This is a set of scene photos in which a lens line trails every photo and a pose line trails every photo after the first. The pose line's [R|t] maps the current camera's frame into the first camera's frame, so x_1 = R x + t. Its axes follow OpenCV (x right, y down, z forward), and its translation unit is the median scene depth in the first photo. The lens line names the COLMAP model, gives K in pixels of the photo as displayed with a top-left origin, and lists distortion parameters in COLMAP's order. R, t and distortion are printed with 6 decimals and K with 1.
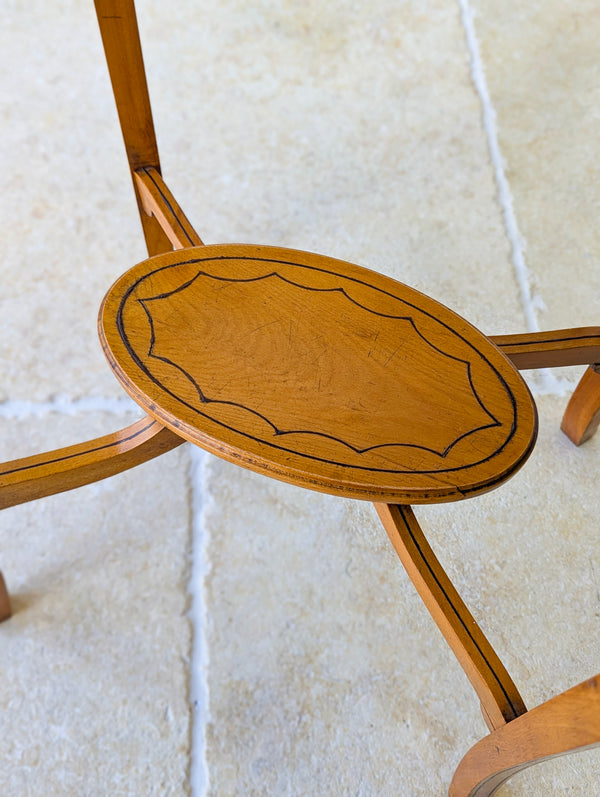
lens RADIAL K [[853.2, 0, 299.7], [0, 853.2, 407.2], [0, 0, 1]] dist [0.037094, -0.013988]
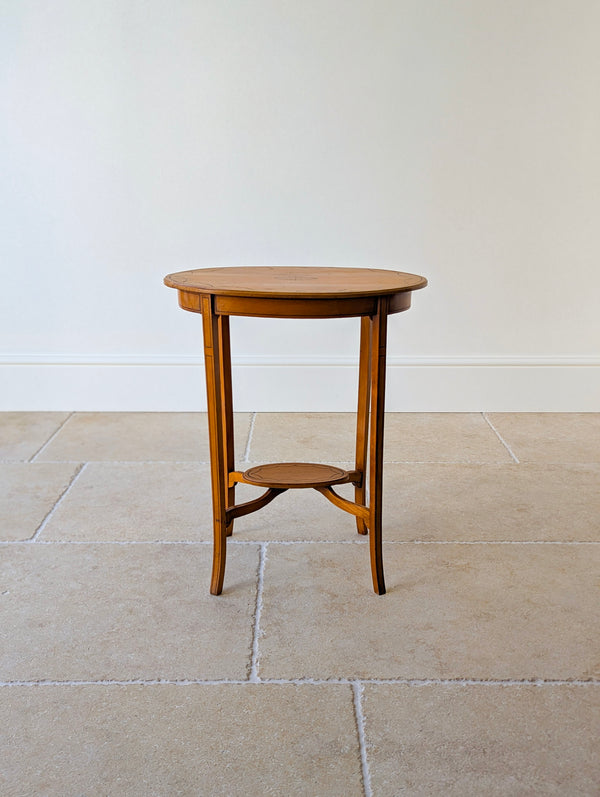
lens RADIAL K [[818.1, 0, 302.1], [0, 818.1, 398.6], [0, 0, 1]] dist [0.036759, -0.002355]
pose [[0.998647, -0.004355, -0.051817, 0.201439], [-0.034090, 0.697642, -0.715635, 2.014108], [0.039266, 0.716433, 0.696550, -1.644093]]
